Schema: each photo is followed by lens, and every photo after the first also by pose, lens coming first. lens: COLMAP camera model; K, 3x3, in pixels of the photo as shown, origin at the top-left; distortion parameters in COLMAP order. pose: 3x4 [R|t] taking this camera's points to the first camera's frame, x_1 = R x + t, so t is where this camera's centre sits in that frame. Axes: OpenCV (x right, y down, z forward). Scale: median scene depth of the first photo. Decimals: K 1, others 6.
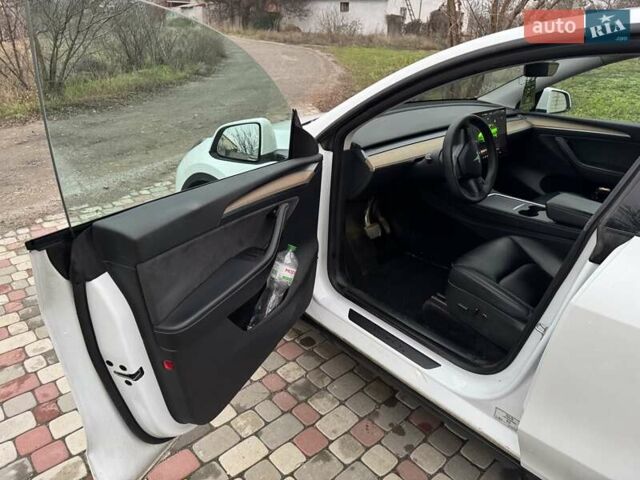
lens RADIAL K [[451.8, 0, 319.0], [0, 451.8, 238.1], [0, 0, 1]] dist [0.033794, -0.035926]
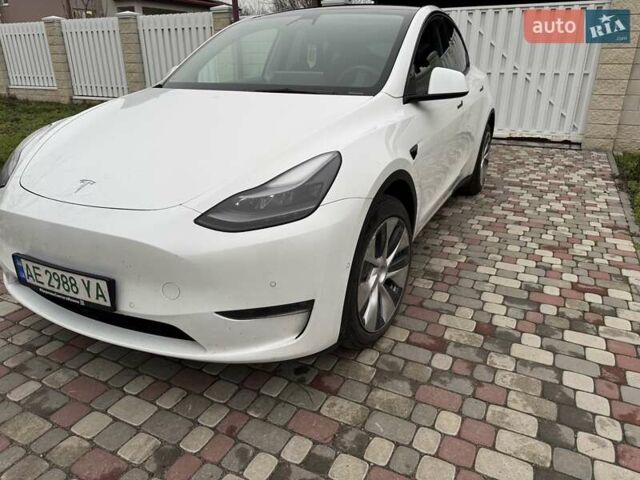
lens RADIAL K [[451.8, 0, 319.2], [0, 451.8, 241.1], [0, 0, 1]] dist [0.033794, -0.035926]
pose [[-0.355455, -0.373264, 0.856928, -0.694356], [0.394114, 0.771465, 0.499517, -0.373480], [-0.847541, 0.515283, -0.127113, 0.947529]]
